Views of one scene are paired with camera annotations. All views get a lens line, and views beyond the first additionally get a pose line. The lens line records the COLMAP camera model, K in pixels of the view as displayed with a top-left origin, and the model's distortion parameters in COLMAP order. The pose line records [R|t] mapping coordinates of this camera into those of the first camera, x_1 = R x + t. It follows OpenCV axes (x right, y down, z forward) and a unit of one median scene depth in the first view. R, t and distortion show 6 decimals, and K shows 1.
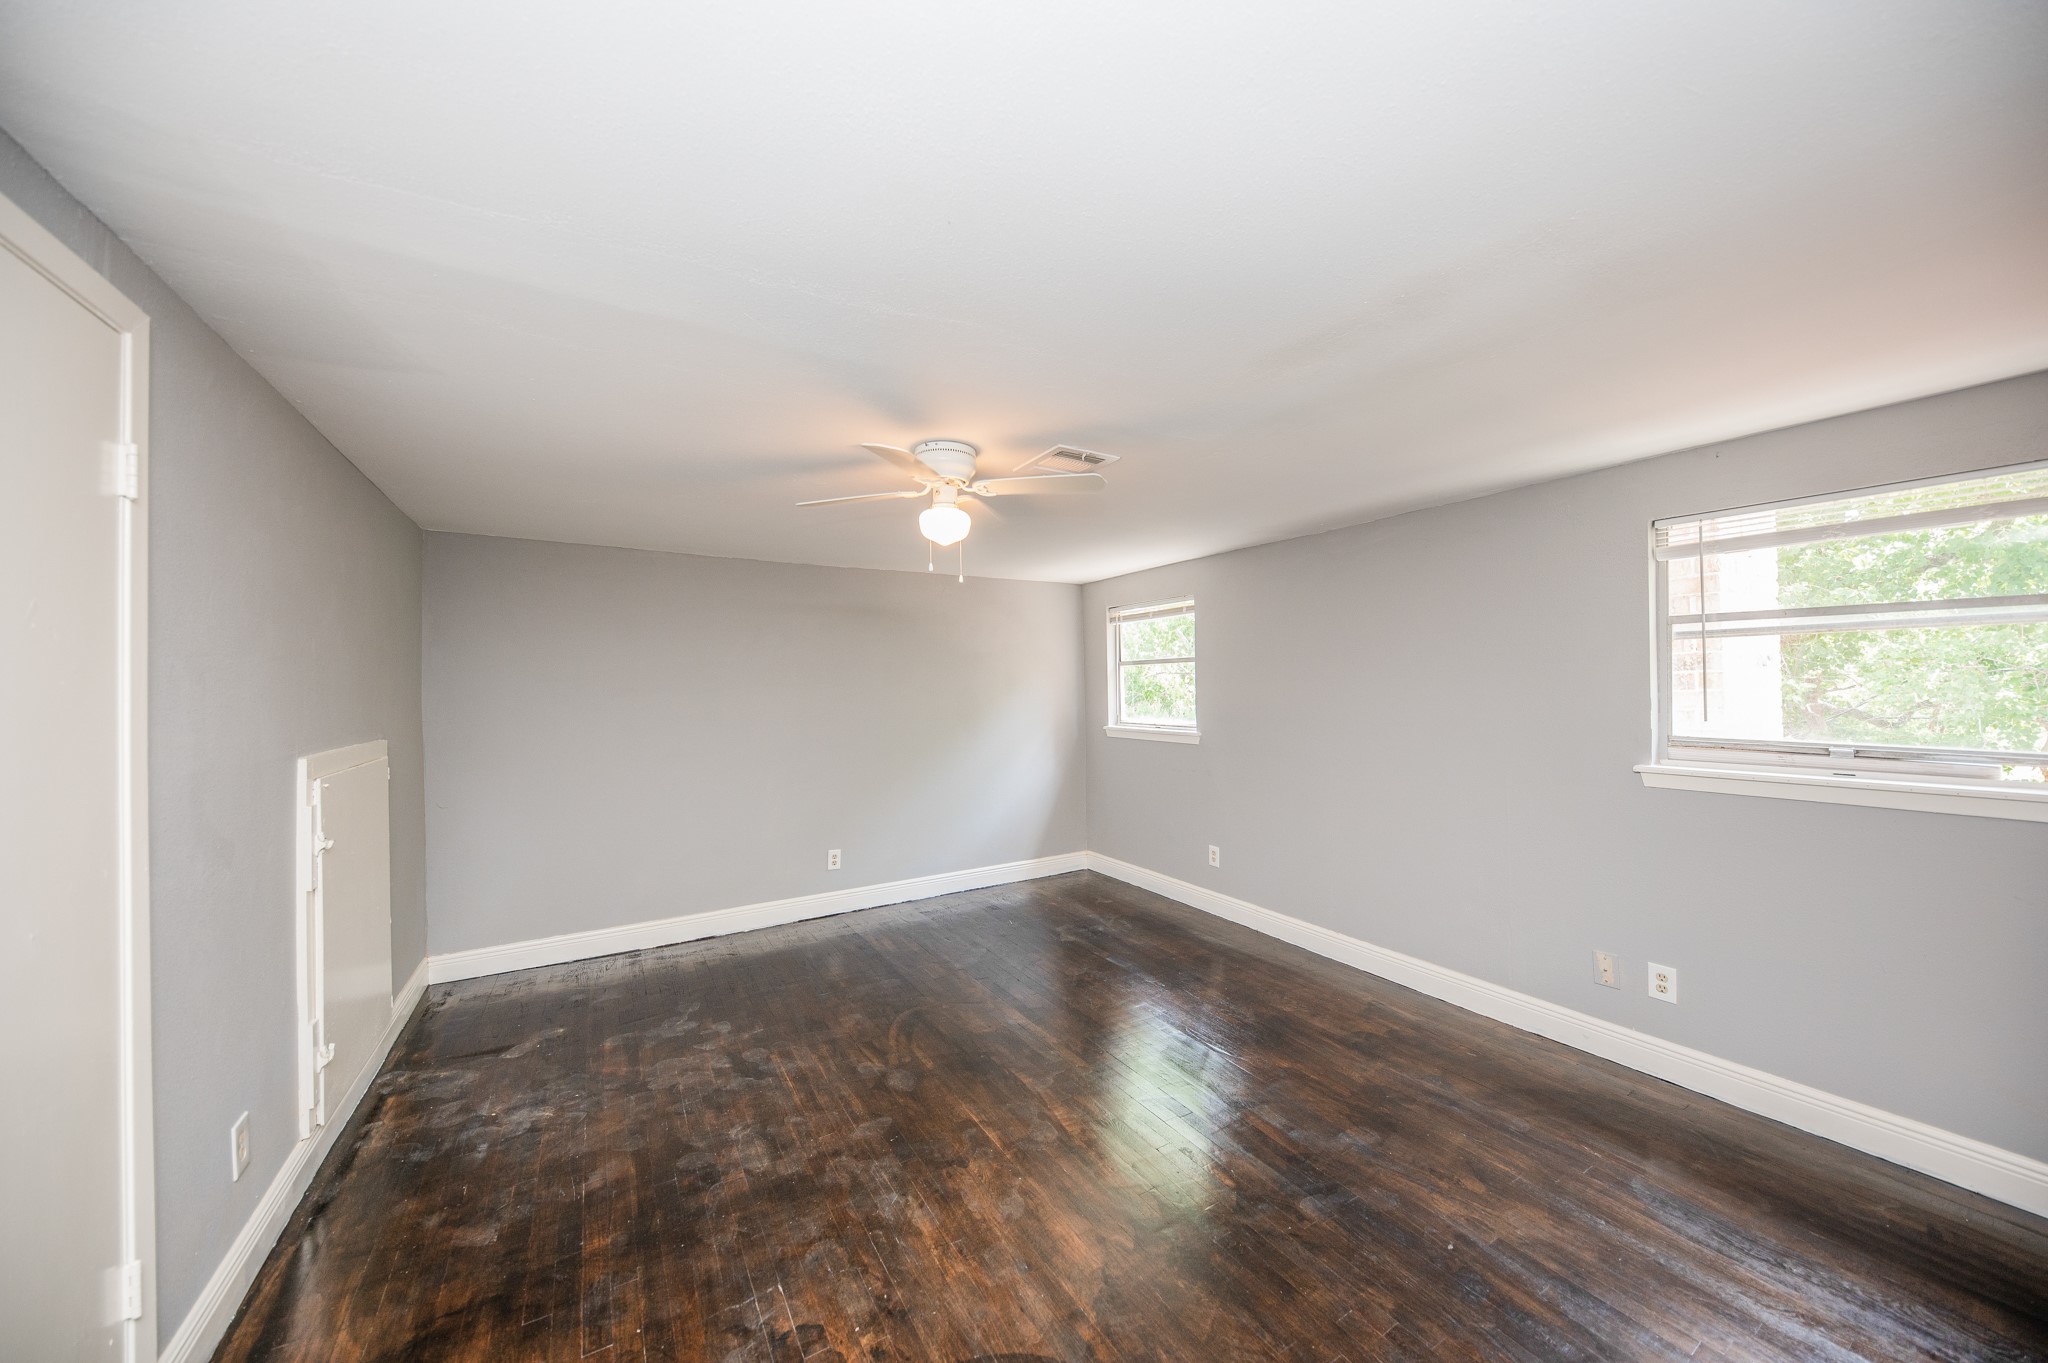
lens RADIAL K [[712.8, 0, 997.8], [0, 712.8, 679.0], [0, 0, 1]] dist [0.005200, -0.005278]
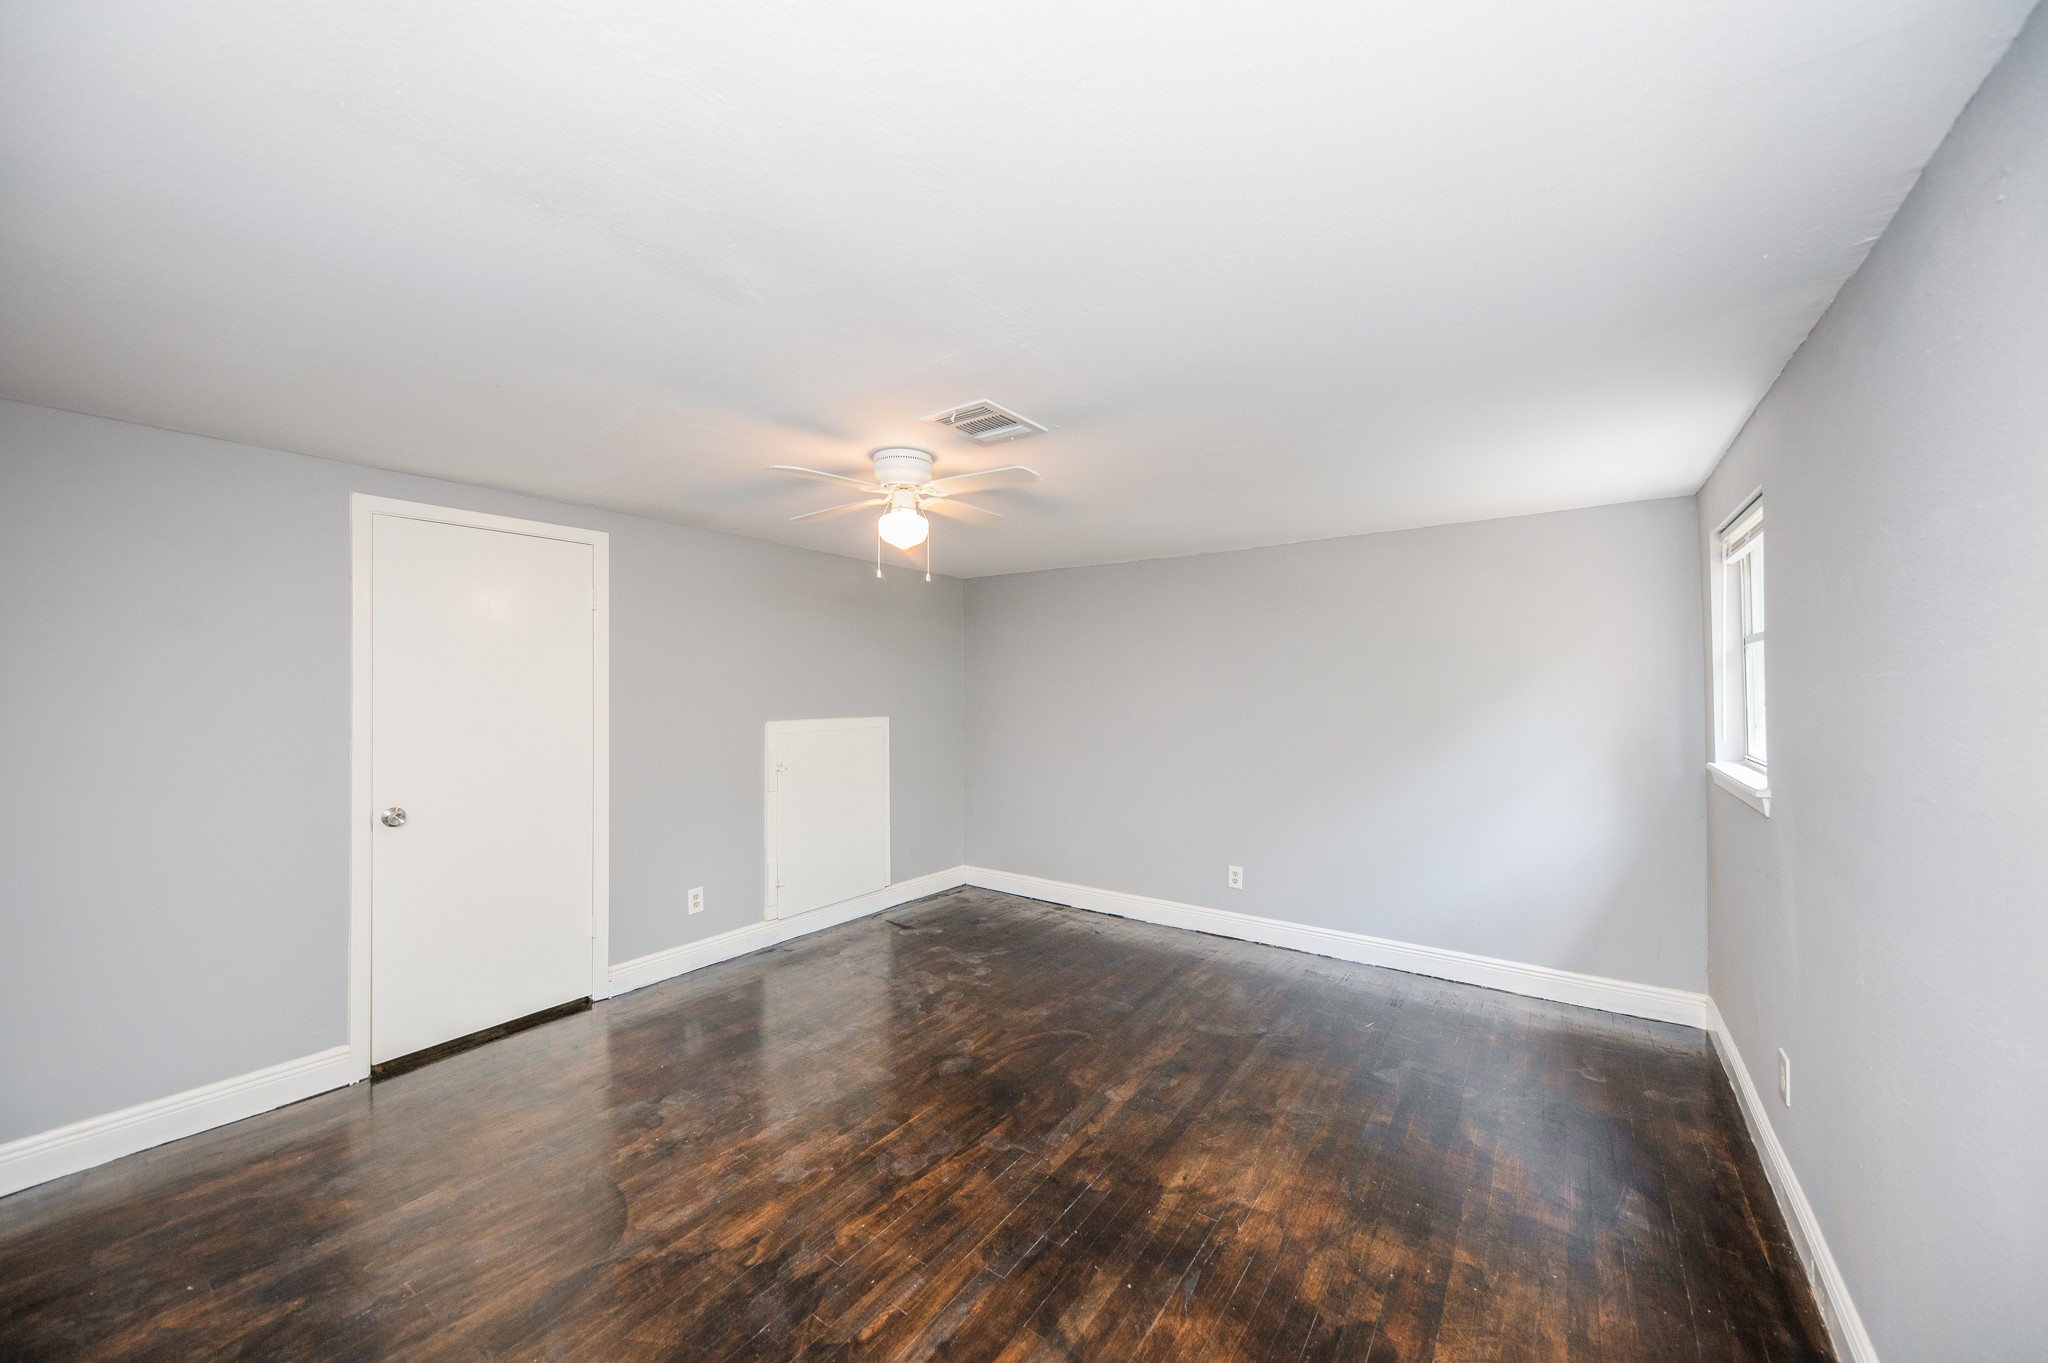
lens RADIAL K [[712.8, 0, 992.3], [0, 712.8, 684.1], [0, 0, 1]] dist [0.005200, -0.005278]
pose [[0.409893, 0.003204, -0.912128, 0.680099], [0.007807, 0.999945, 0.007021, 0.000200], [0.912100, -0.009999, 0.409846, 0.514216]]
